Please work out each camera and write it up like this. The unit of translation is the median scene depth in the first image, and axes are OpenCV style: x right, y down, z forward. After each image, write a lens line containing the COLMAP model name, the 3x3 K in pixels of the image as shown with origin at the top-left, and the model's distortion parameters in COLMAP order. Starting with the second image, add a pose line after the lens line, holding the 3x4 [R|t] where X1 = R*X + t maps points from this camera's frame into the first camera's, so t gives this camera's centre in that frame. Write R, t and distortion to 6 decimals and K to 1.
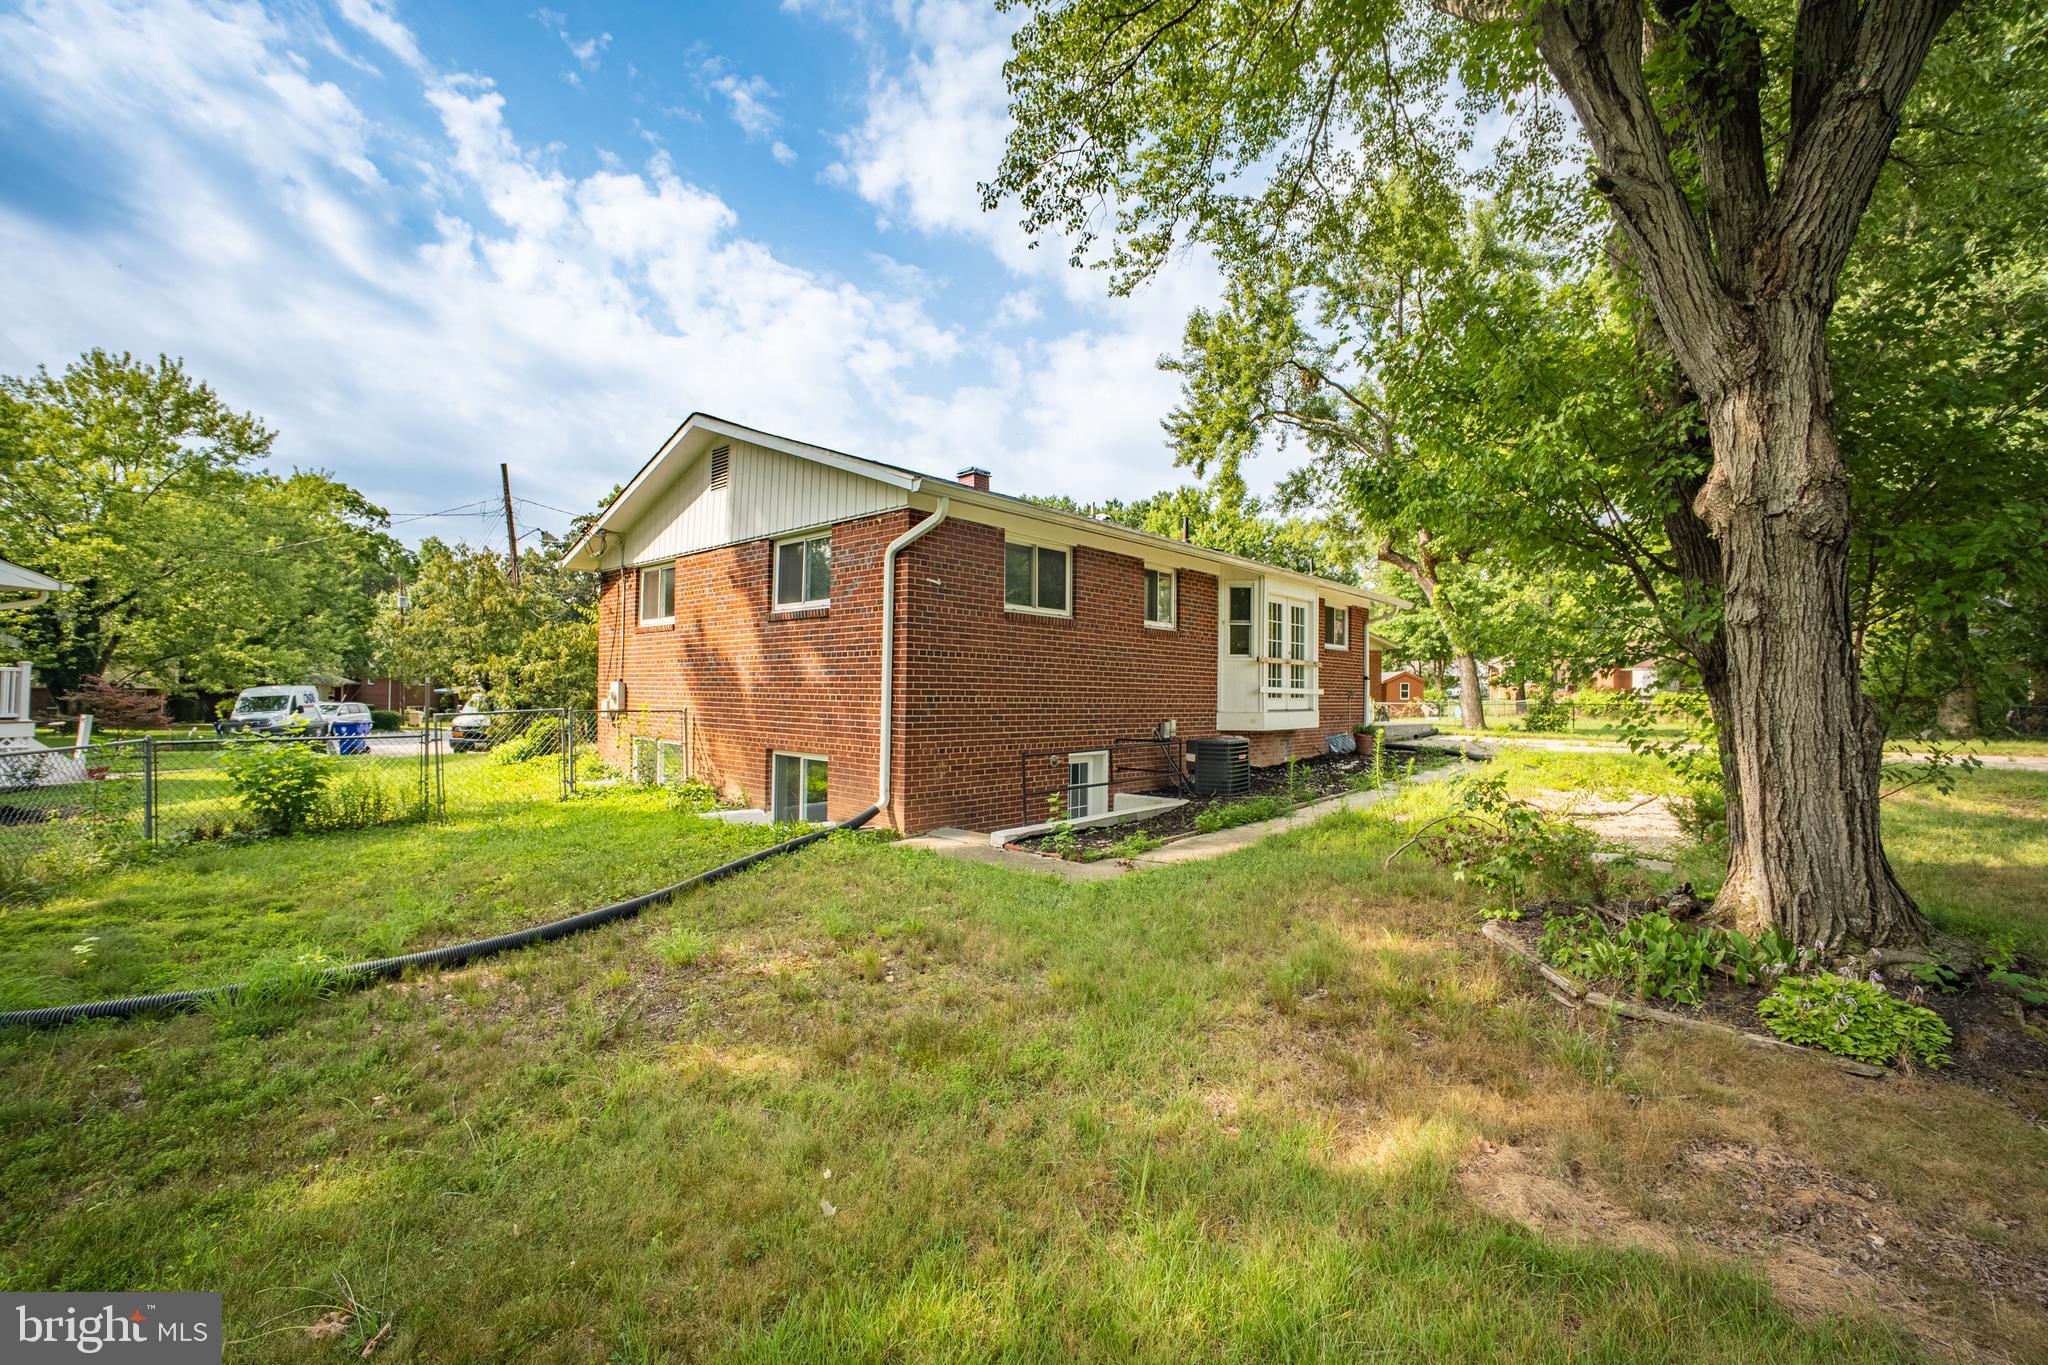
lens RADIAL K [[869.9, 0, 1026.4], [0, 869.9, 675.4], [0, 0, 1]] dist [-0.040037, 0.017190]
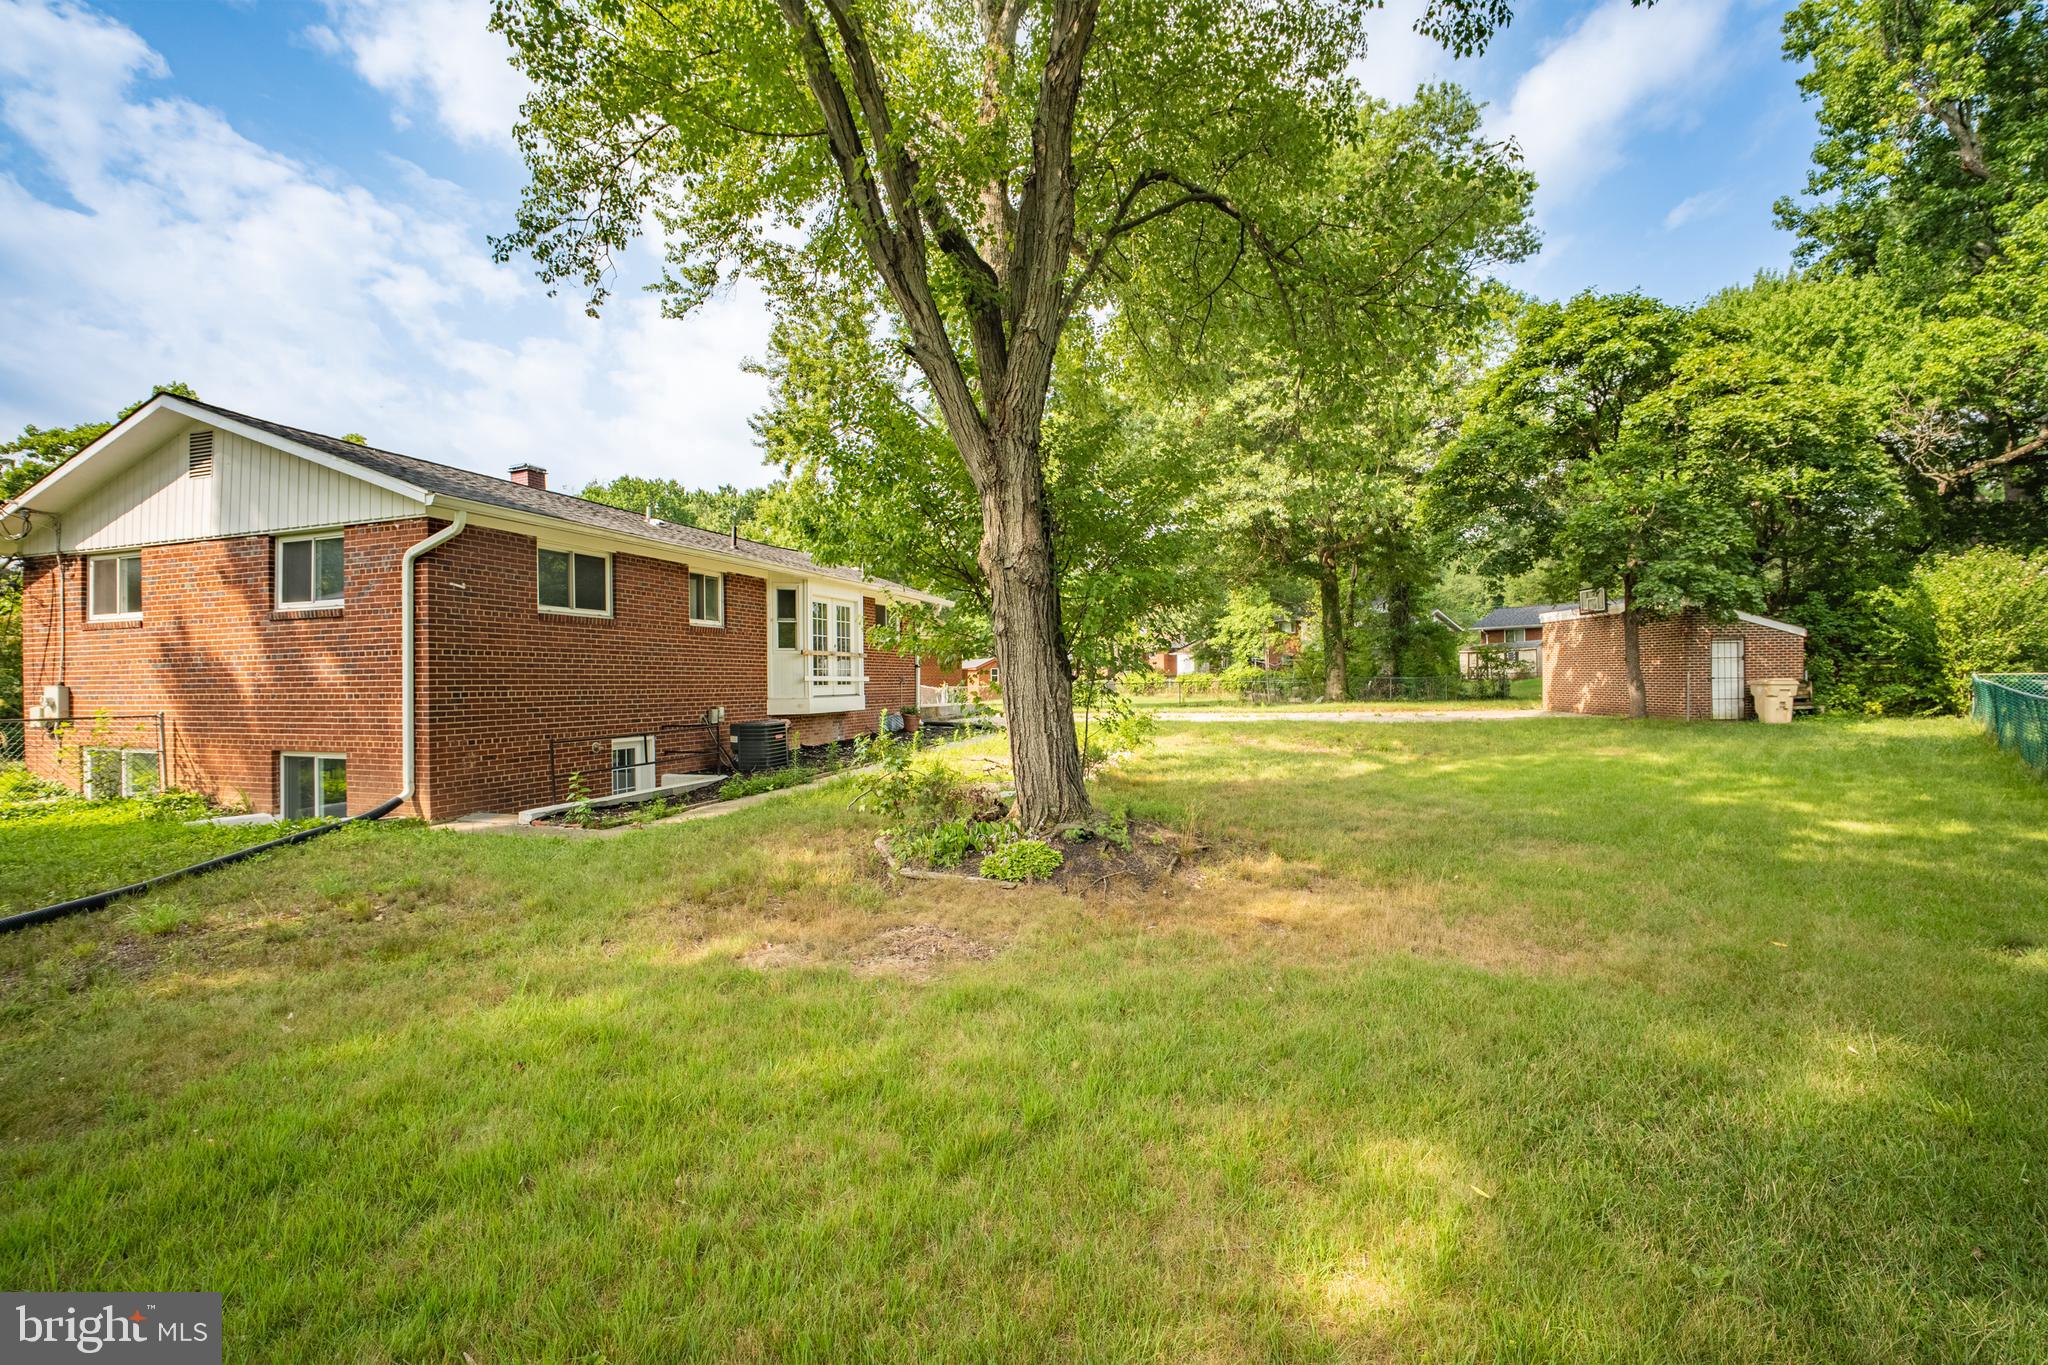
lens RADIAL K [[869.9, 0, 1026.4], [0, 869.9, 675.4], [0, 0, 1]] dist [-0.040037, 0.017190]
pose [[0.913999, -0.021050, 0.405169, 0.088784], [0.015346, 0.999732, 0.017322, -0.003712], [-0.405426, -0.009615, 0.914077, -0.218112]]
